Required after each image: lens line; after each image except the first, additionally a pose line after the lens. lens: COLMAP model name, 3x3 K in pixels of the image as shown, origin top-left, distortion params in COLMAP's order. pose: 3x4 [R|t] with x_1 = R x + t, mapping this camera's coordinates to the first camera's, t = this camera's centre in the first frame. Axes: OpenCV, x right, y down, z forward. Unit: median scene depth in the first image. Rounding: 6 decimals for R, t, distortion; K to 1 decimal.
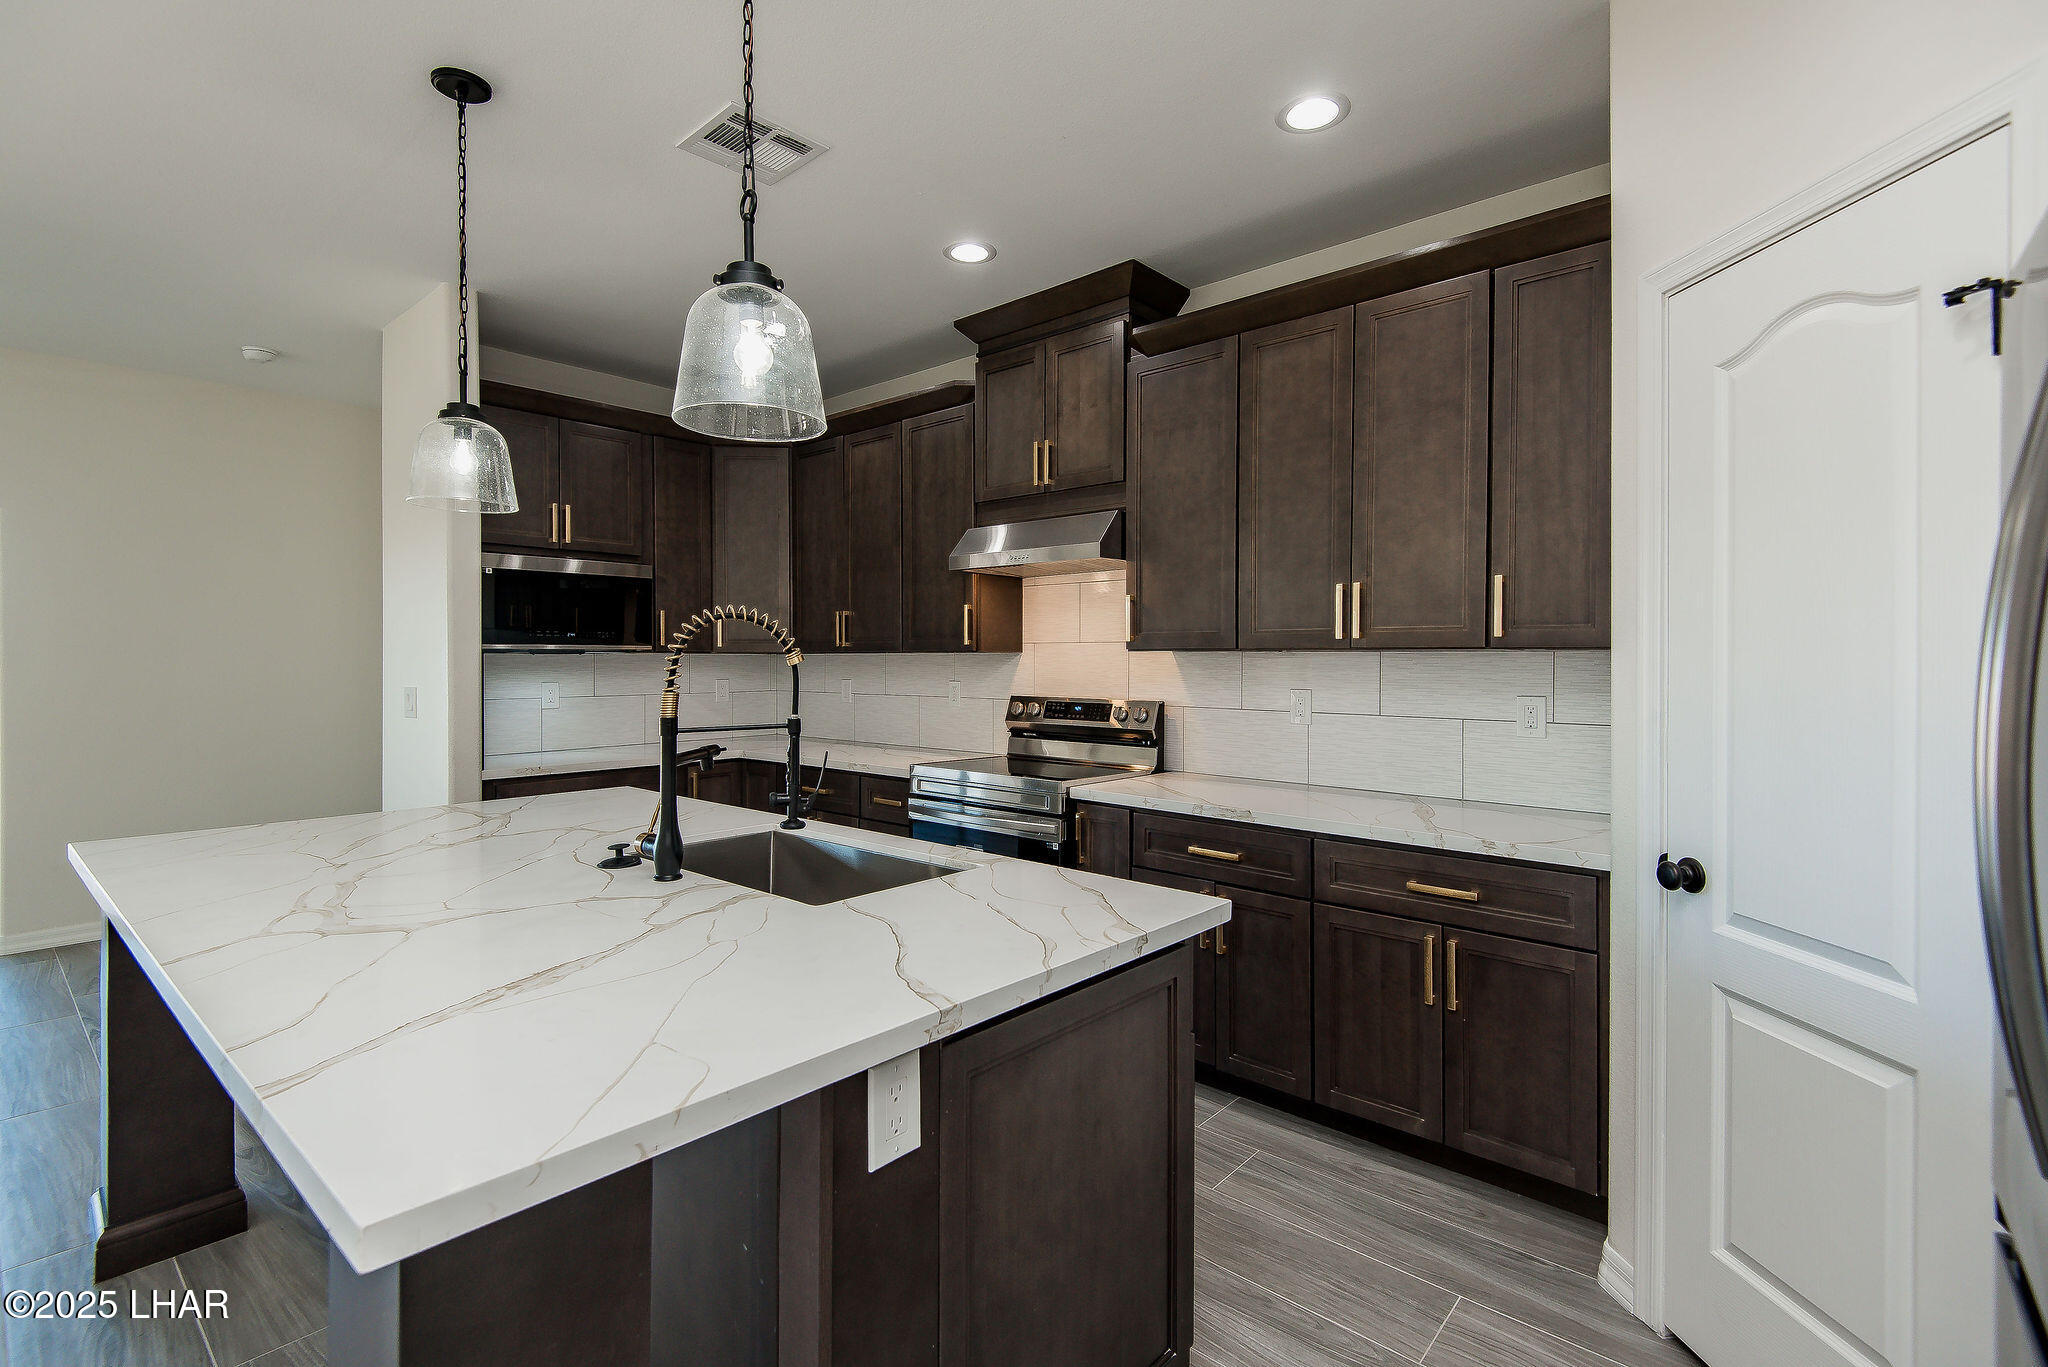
lens RADIAL K [[958.4, 0, 1024.0], [0, 958.4, 683.5], [0, 0, 1]] dist [0.034338, -0.026713]
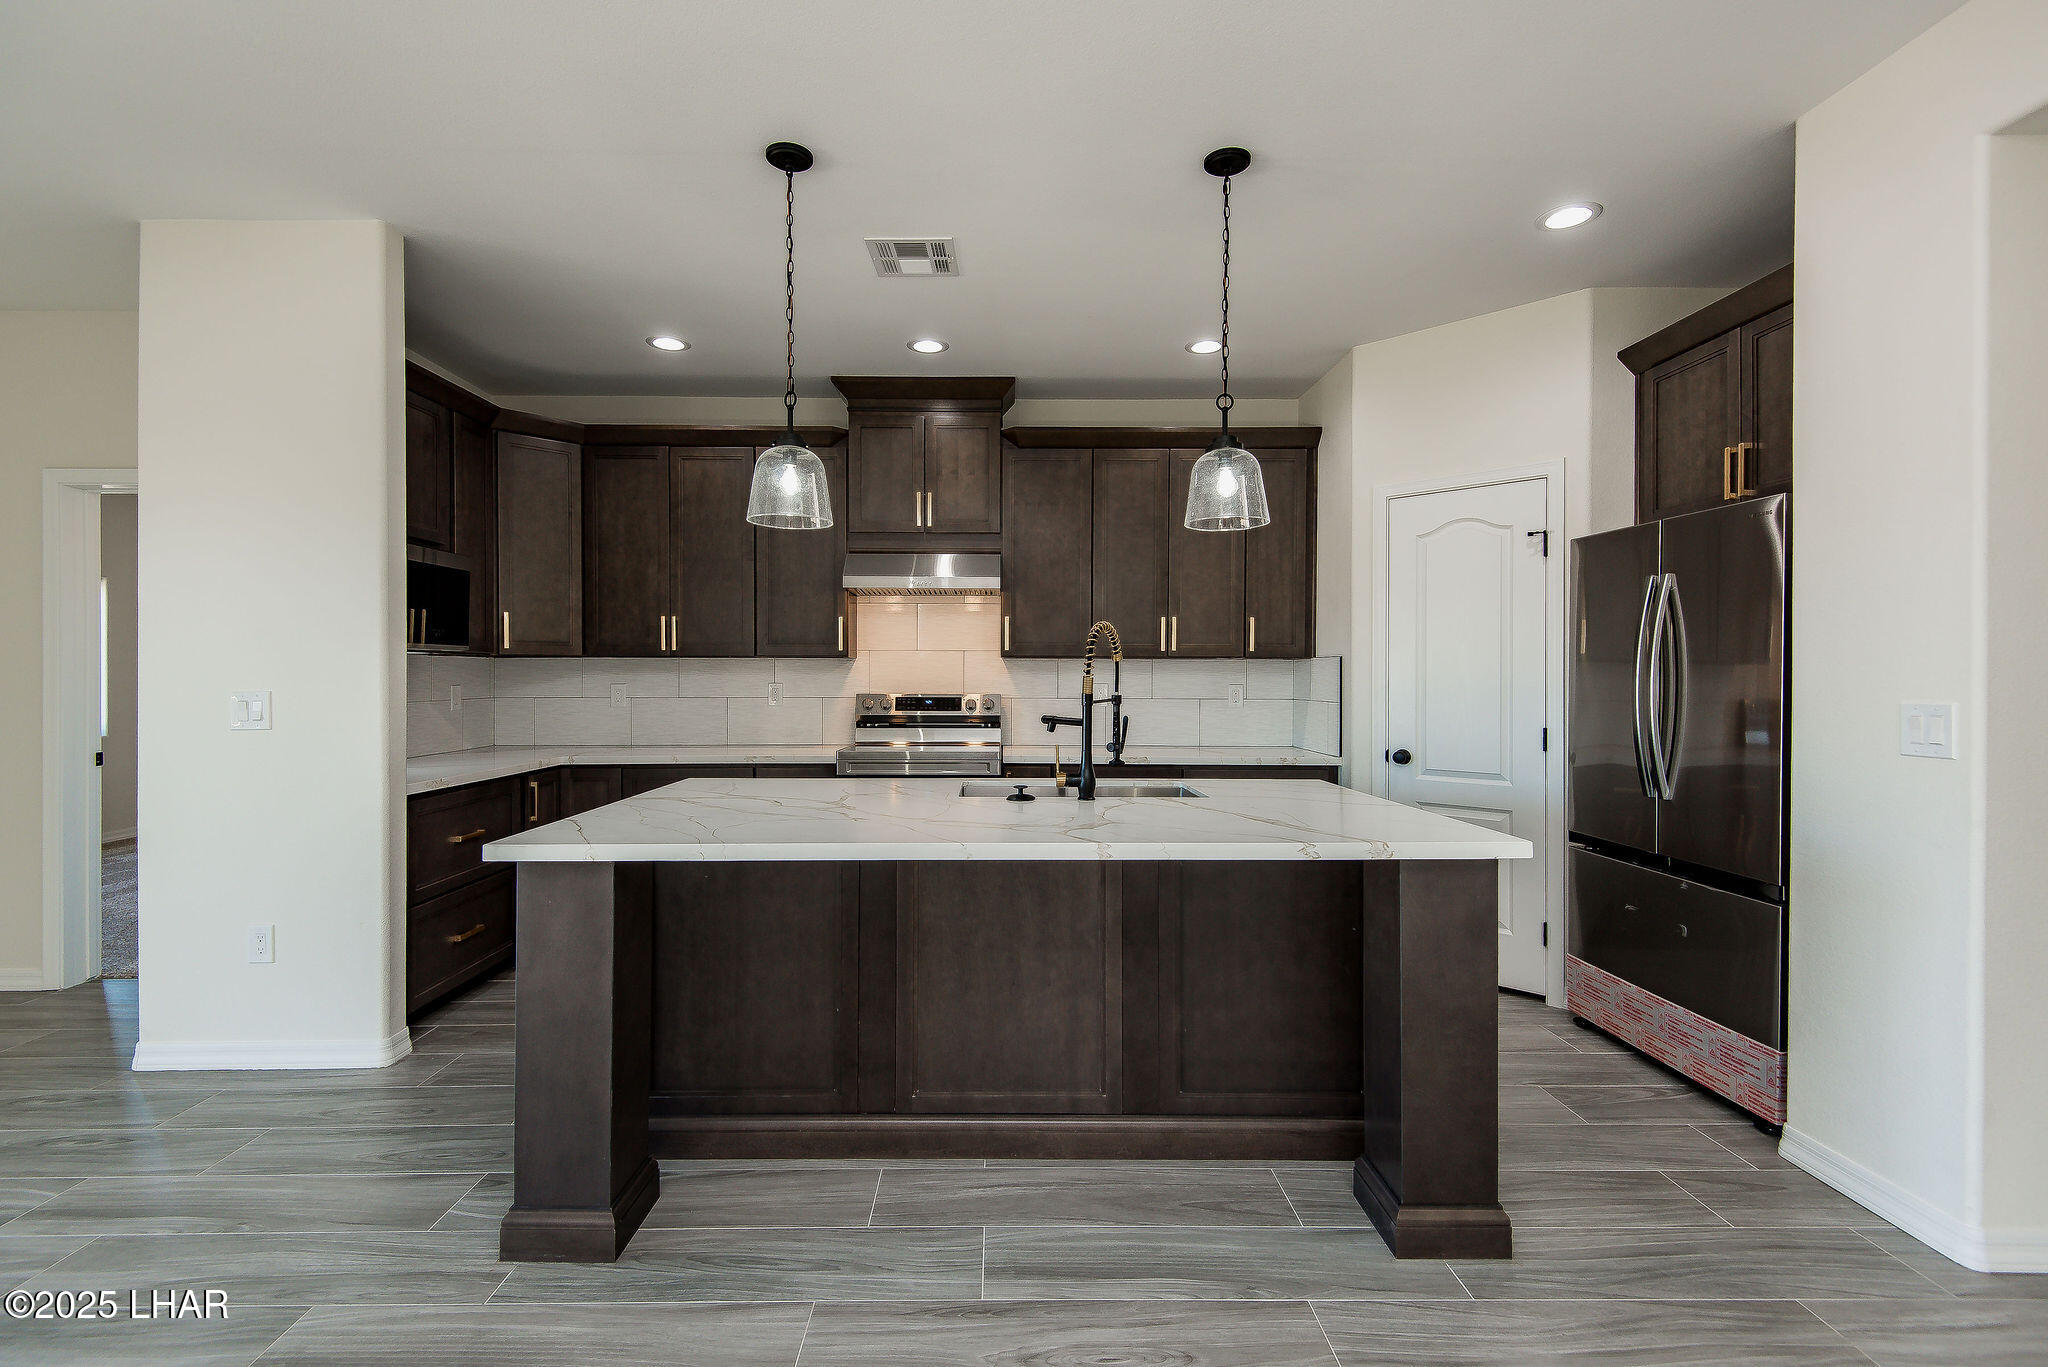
lens RADIAL K [[958.4, 0, 1024.0], [0, 958.4, 683.5], [0, 0, 1]] dist [0.034338, -0.026713]
pose [[0.718941, -0.005160, 0.695052, -0.887482], [0.016830, 0.999808, -0.009987, 0.019467], [-0.694868, 0.018878, 0.718890, -0.006977]]
